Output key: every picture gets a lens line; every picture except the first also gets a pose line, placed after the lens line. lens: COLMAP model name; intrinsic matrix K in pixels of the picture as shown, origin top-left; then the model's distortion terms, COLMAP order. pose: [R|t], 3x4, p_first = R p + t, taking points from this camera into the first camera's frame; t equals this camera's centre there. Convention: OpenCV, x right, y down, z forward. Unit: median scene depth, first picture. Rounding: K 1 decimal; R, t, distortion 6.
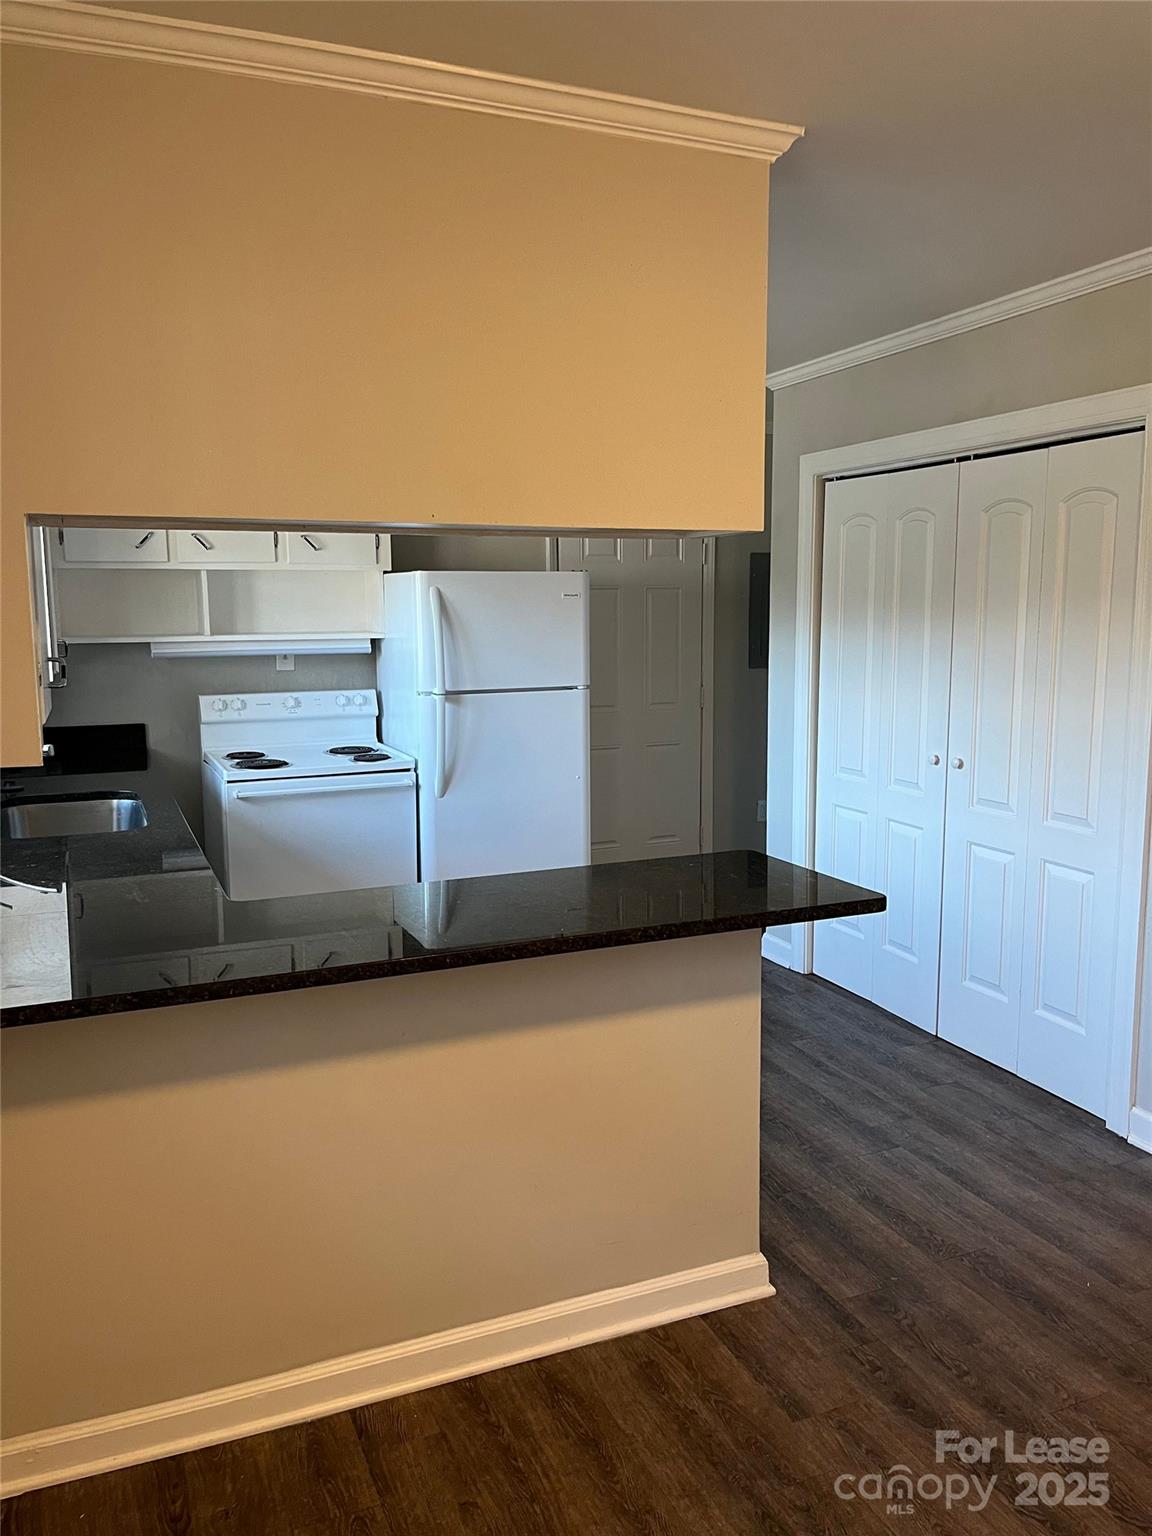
lens RADIAL K [[1158.6, 0, 574.3], [0, 1158.6, 769.5], [0, 0, 1]] dist [0.071225, -0.090398]
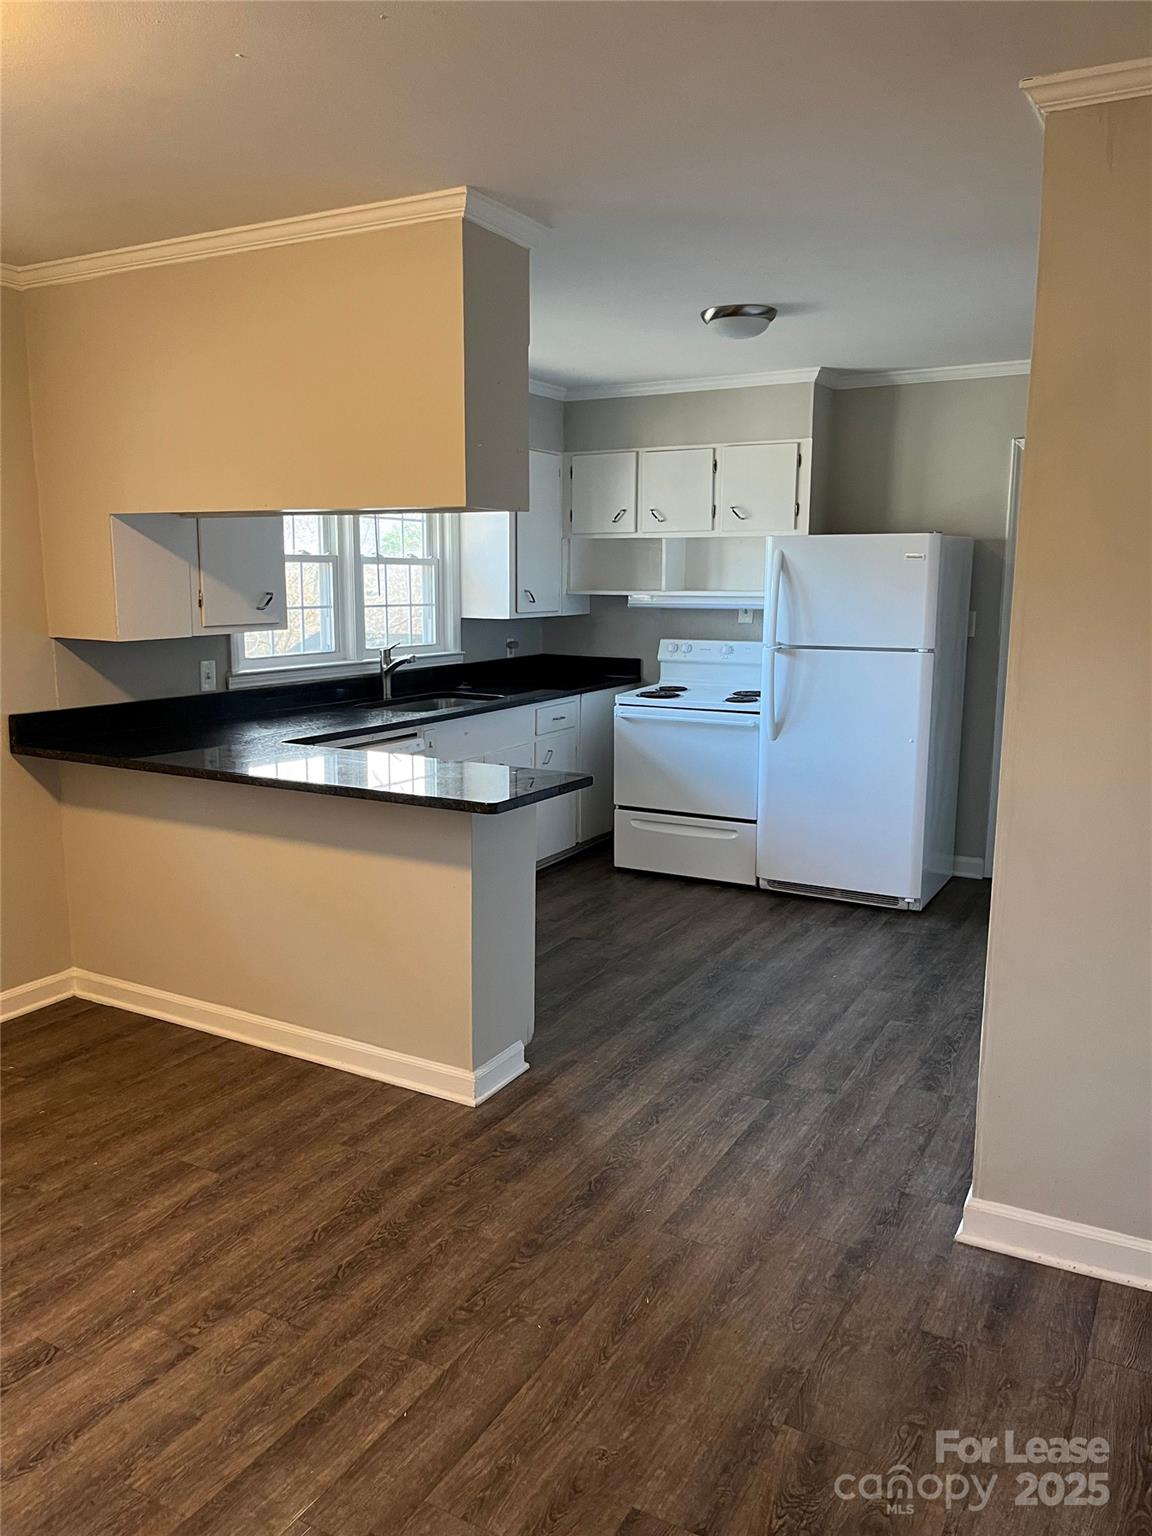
lens RADIAL K [[1158.6, 0, 557.8], [0, 1158.6, 777.1], [0, 0, 1]] dist [0.071225, -0.090398]
pose [[0.603634, 0.147394, -0.783518, 0.886511], [-0.119970, 0.988365, 0.093503, -0.028157], [0.788184, 0.037557, 0.614293, 0.210375]]
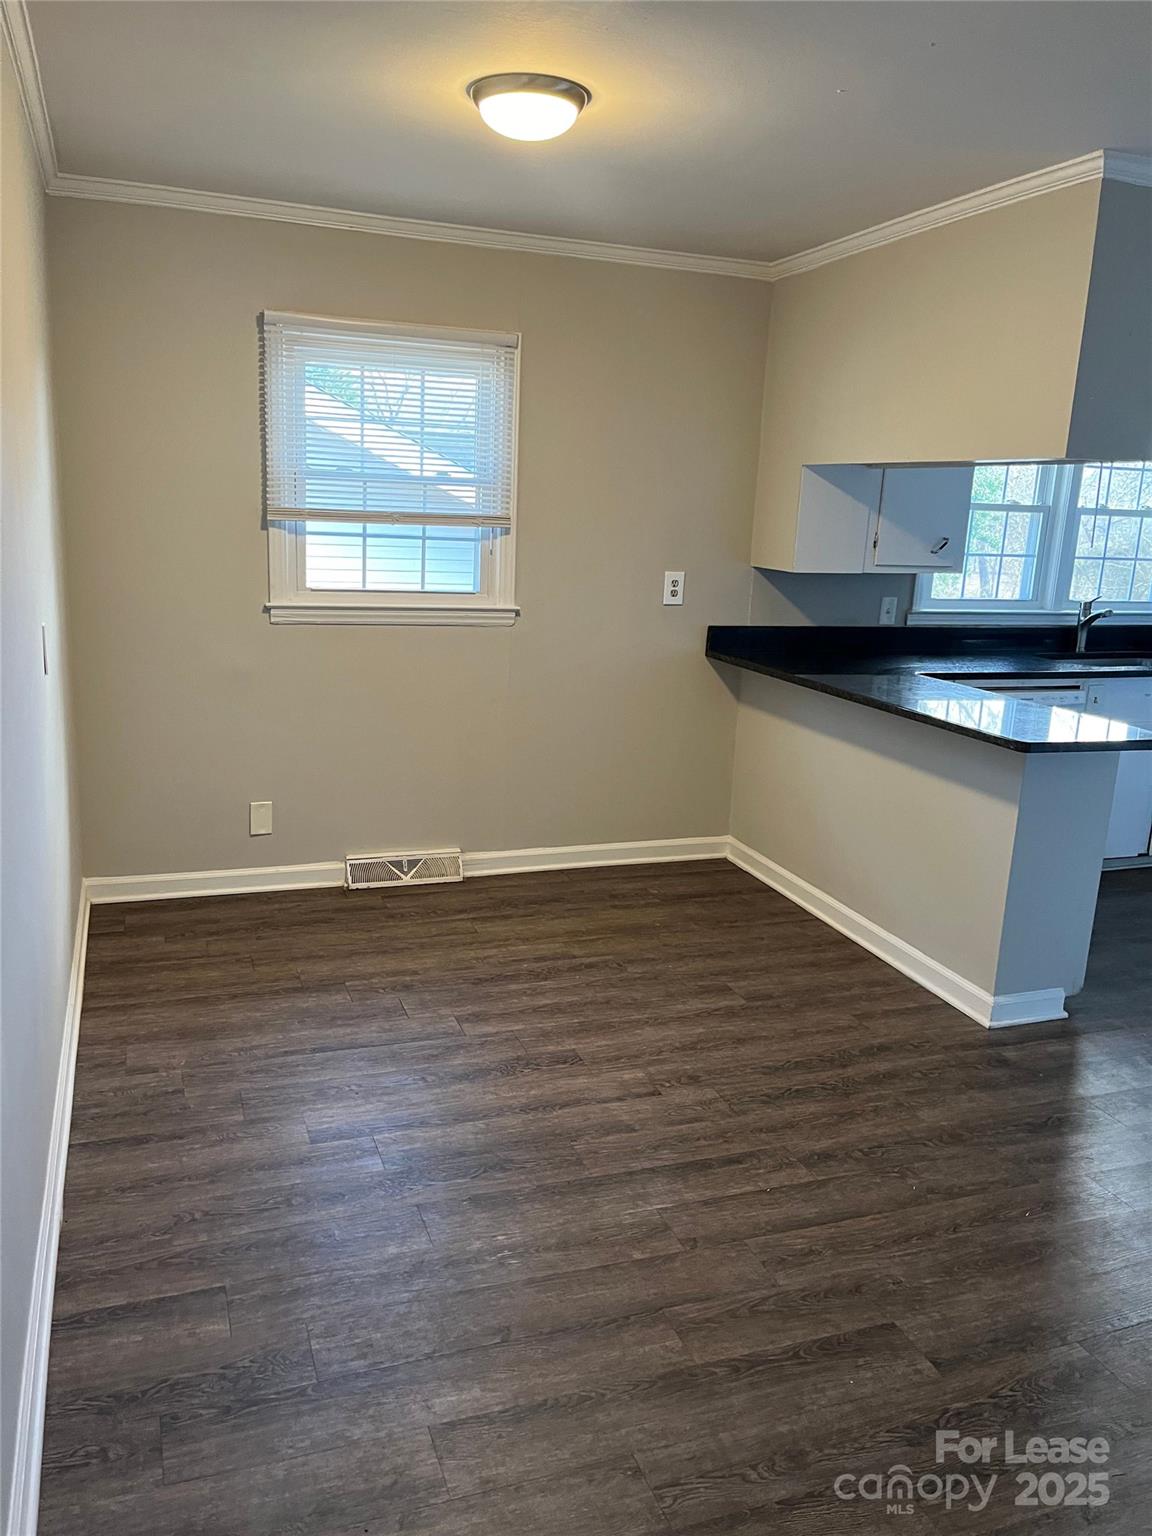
lens RADIAL K [[1158.6, 0, 569.4], [0, 1158.6, 767.4], [0, 0, 1]] dist [0.071225, -0.090398]
pose [[-0.057964, 0.227096, -0.972146, 1.099754], [-0.179790, 0.955487, 0.233924, -0.054085], [0.981996, 0.188341, -0.014554, 0.368185]]
